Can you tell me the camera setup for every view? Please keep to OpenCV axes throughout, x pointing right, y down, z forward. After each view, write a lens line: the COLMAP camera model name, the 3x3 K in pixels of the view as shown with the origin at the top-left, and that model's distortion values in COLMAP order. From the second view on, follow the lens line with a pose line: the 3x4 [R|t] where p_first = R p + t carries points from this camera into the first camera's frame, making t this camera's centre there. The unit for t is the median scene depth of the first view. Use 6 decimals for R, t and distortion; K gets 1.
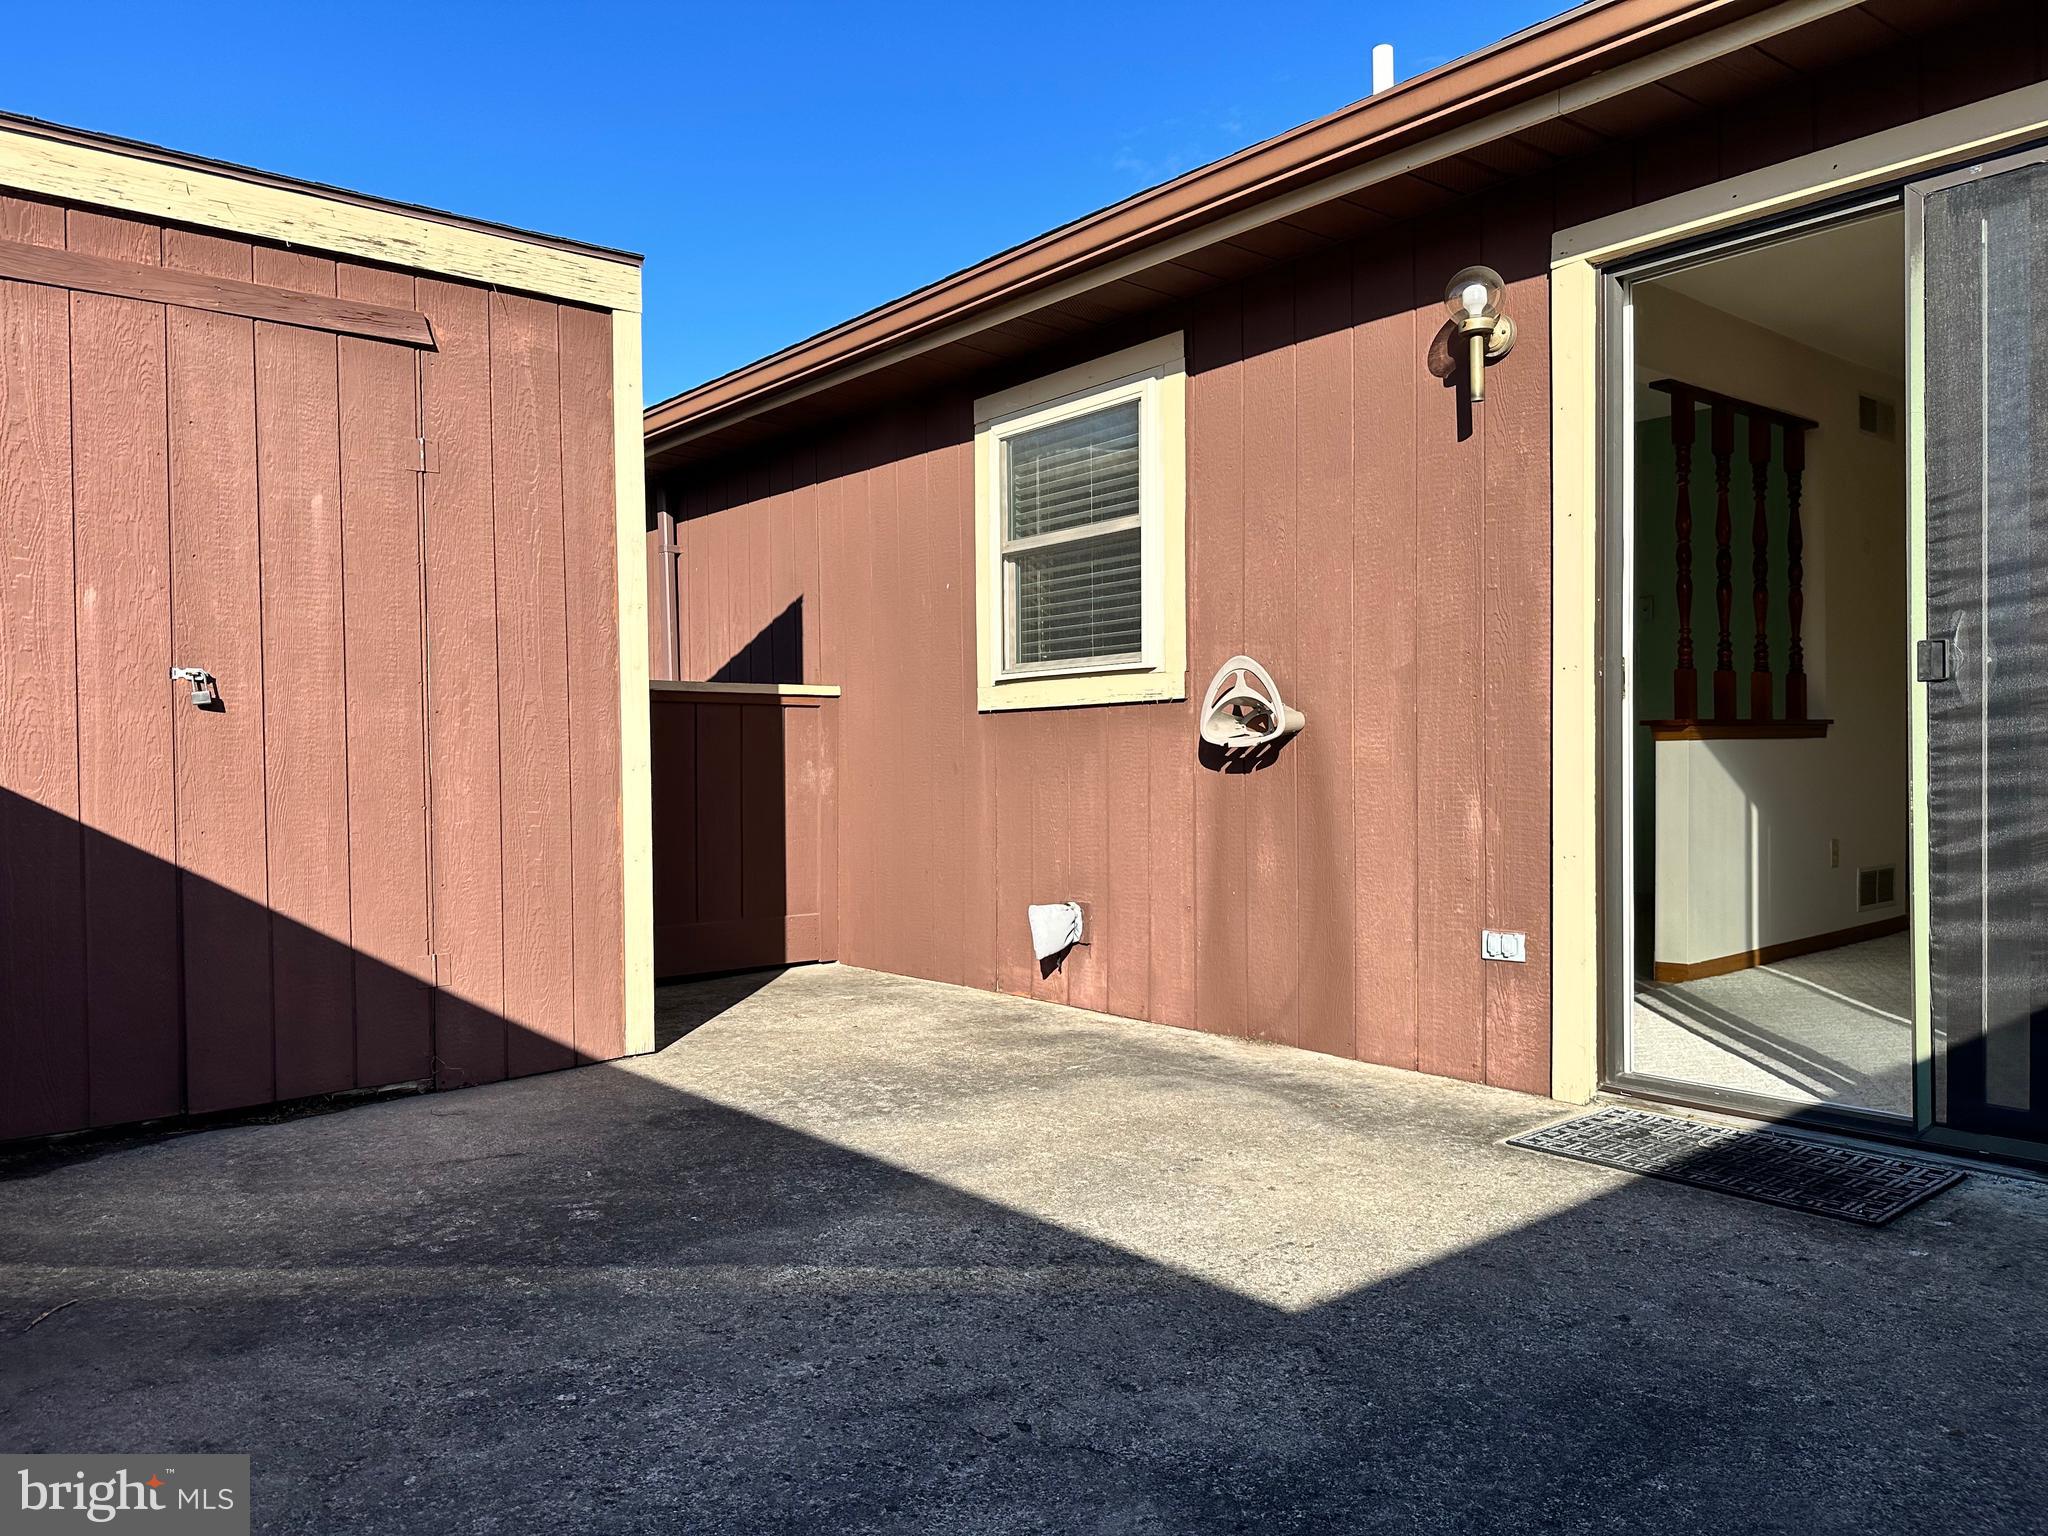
lens RADIAL K [[1424.8, 0, 1028.8], [0, 1424.8, 786.8], [0, 0, 1]] dist [0.104820, -0.136144]
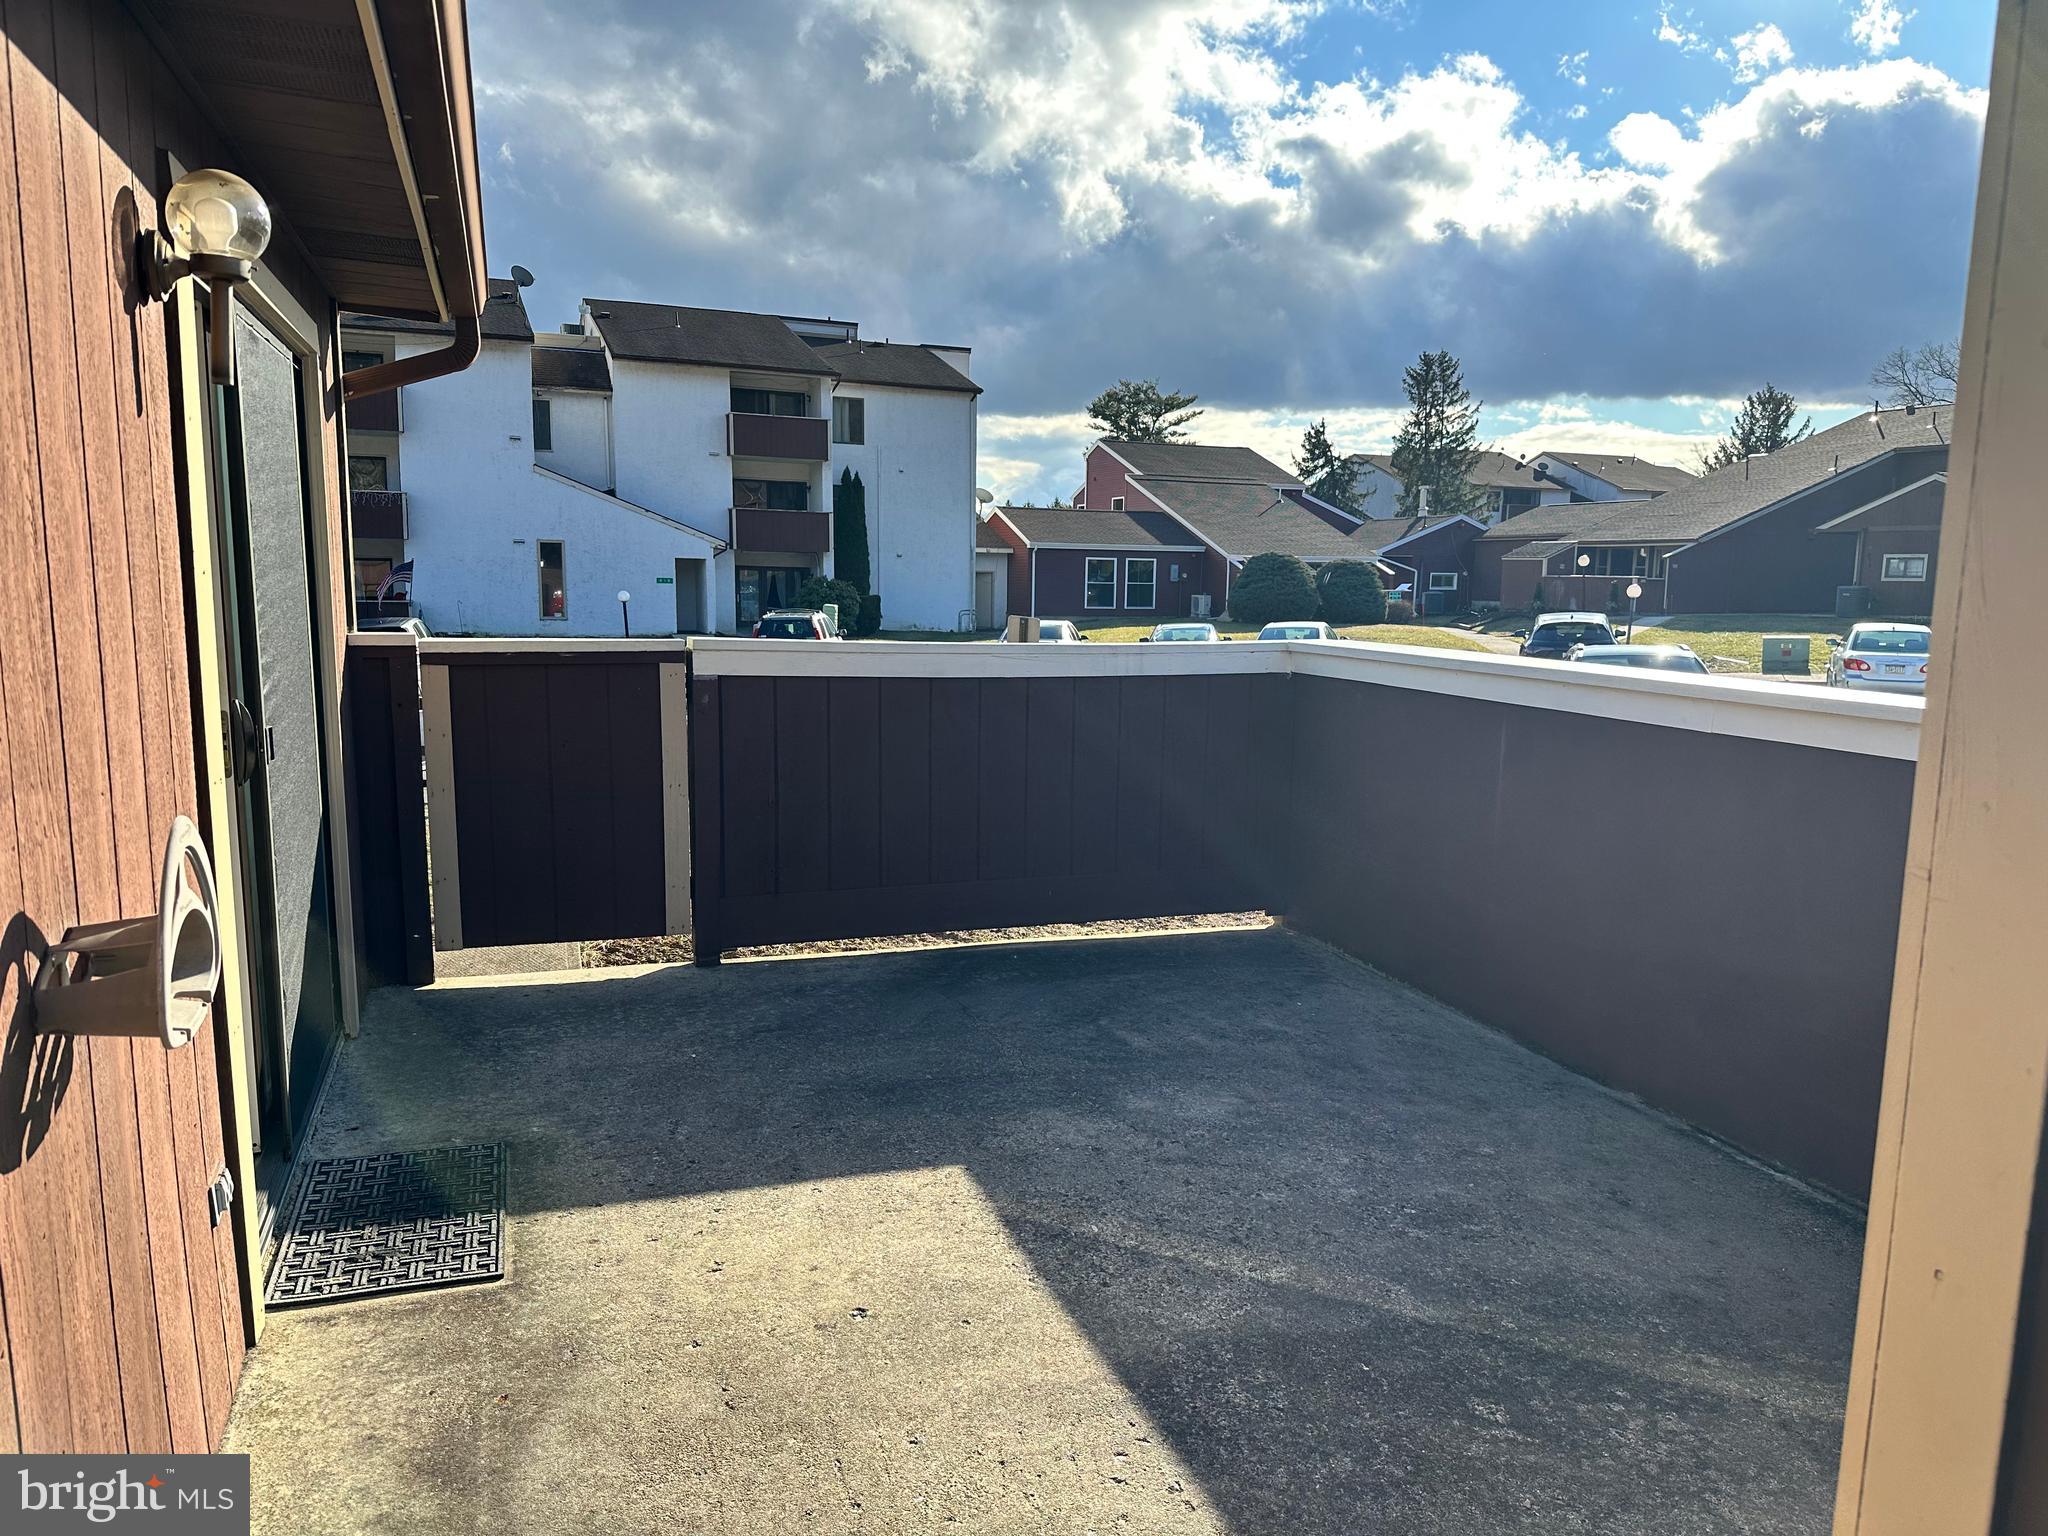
lens RADIAL K [[1424.8, 0, 1028.8], [0, 1424.8, 786.8], [0, 0, 1]] dist [0.104820, -0.136144]
pose [[-0.936517, -0.055935, 0.346133, -0.374755], [0.001611, 0.986496, 0.163775, -0.279797], [-0.350620, 0.153936, -0.923780, 2.153246]]
